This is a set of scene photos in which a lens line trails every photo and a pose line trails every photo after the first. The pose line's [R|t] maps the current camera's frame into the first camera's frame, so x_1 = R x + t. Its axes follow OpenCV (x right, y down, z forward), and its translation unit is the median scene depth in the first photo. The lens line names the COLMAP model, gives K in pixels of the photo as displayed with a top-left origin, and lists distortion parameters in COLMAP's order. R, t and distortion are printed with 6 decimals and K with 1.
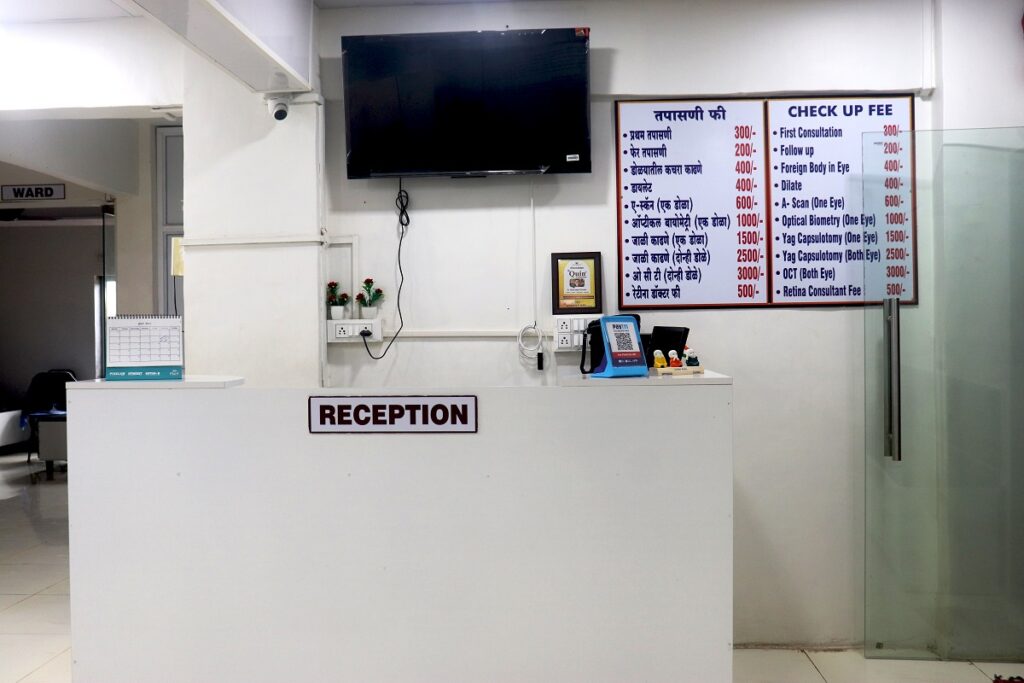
lens RADIAL K [[984.3, 0, 512.0], [0, 984.3, 341.5], [0, 0, 1]] dist [-0.101691, 0.007385]
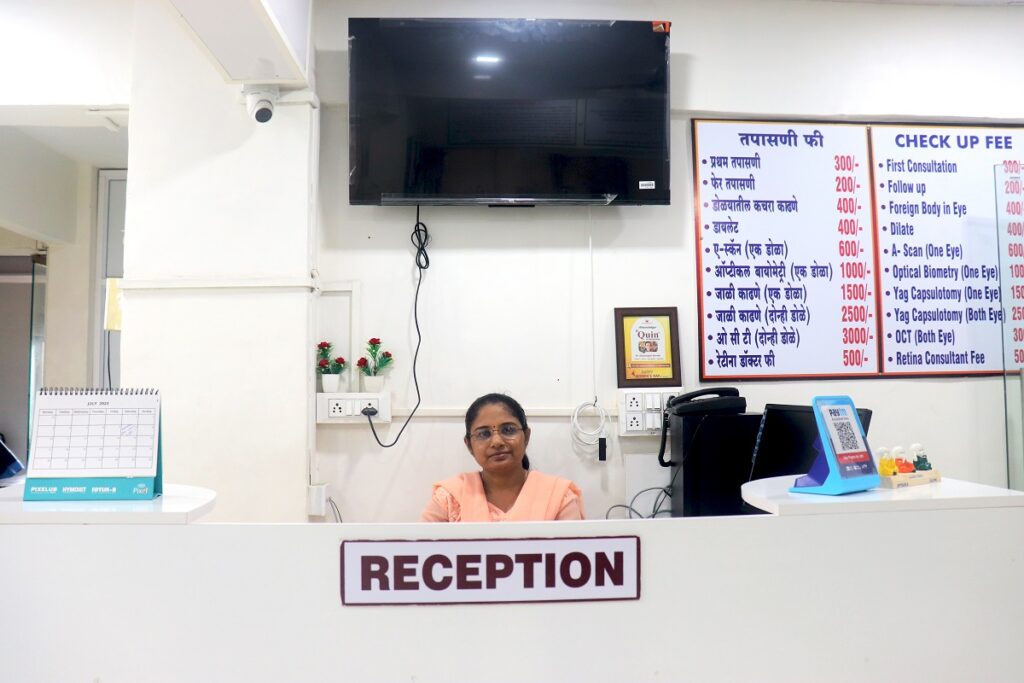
lens RADIAL K [[860.1, 0, 513.5], [0, 860.1, 329.7], [0, 0, 1]] dist [-0.158397, 0.138460]
pose [[0.993845, 0.011715, 0.110156, -0.113752], [-0.002386, 0.996425, -0.084445, -0.015815], [-0.110751, 0.083663, 0.990320, 0.346579]]
